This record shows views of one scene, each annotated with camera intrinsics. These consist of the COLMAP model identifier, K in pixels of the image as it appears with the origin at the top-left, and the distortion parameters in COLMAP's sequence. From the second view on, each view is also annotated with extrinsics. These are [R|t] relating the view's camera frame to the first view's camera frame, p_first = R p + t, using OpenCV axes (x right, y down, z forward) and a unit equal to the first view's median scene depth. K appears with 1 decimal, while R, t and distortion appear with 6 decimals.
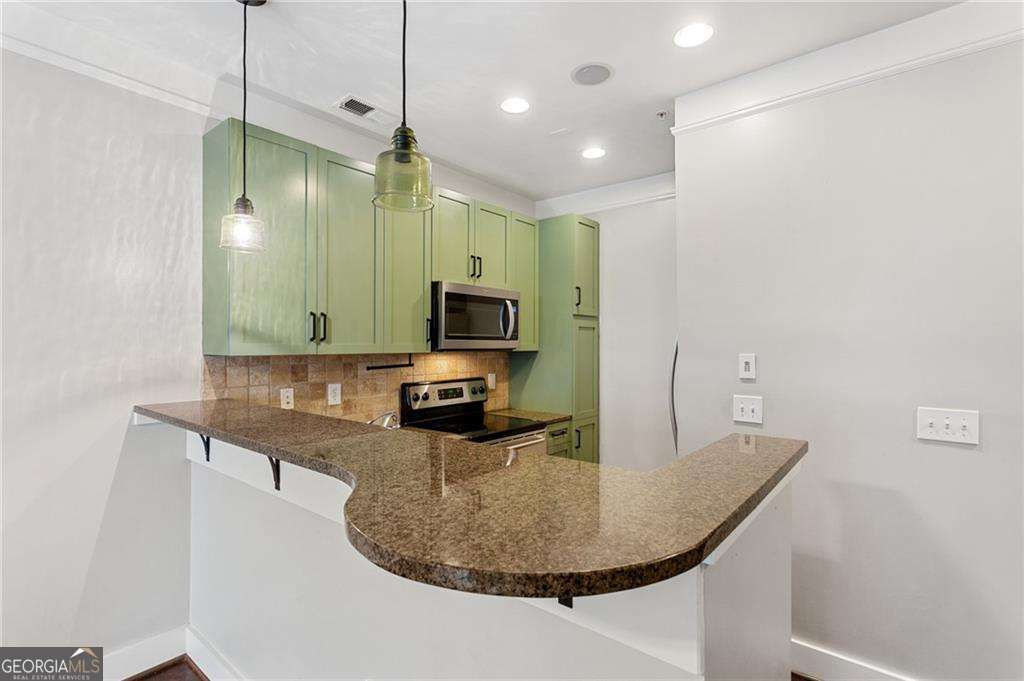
lens RADIAL K [[489.9, 0, 507.4], [0, 489.9, 343.5], [0, 0, 1]] dist [-0.001193, 0.000126]
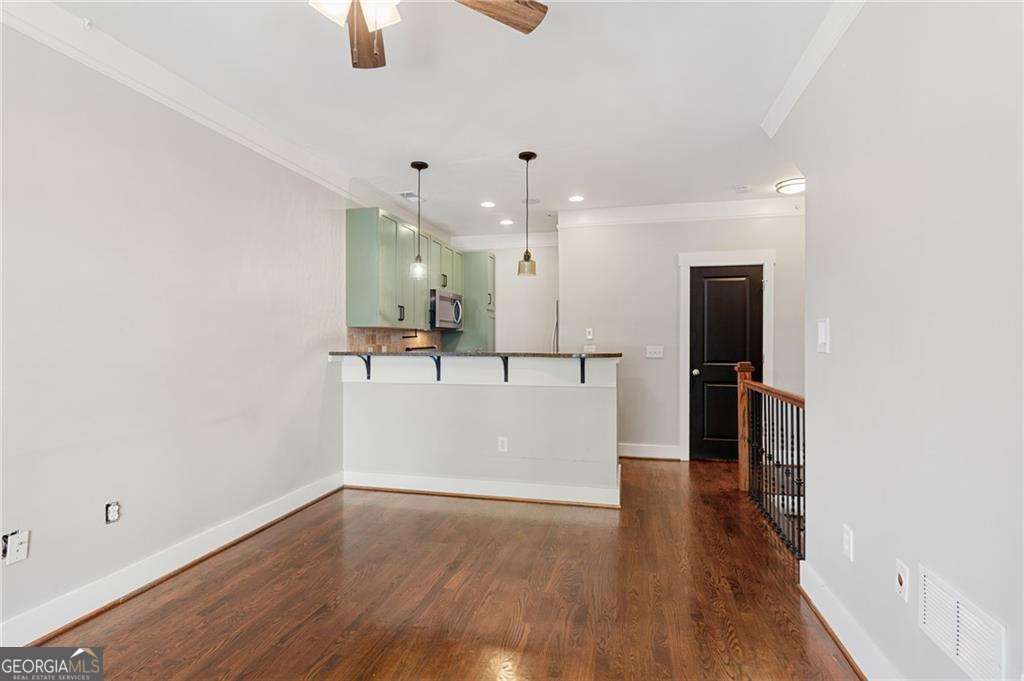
lens RADIAL K [[511.6, 0, 513.4], [0, 511.6, 332.7], [0, 0, 1]] dist [0.002124, 0.000483]
pose [[0.893977, 0.002939, 0.448102, -0.753155], [0.003252, 0.999910, -0.013045, 0.058953], [-0.448100, 0.013119, 0.893887, -0.826658]]
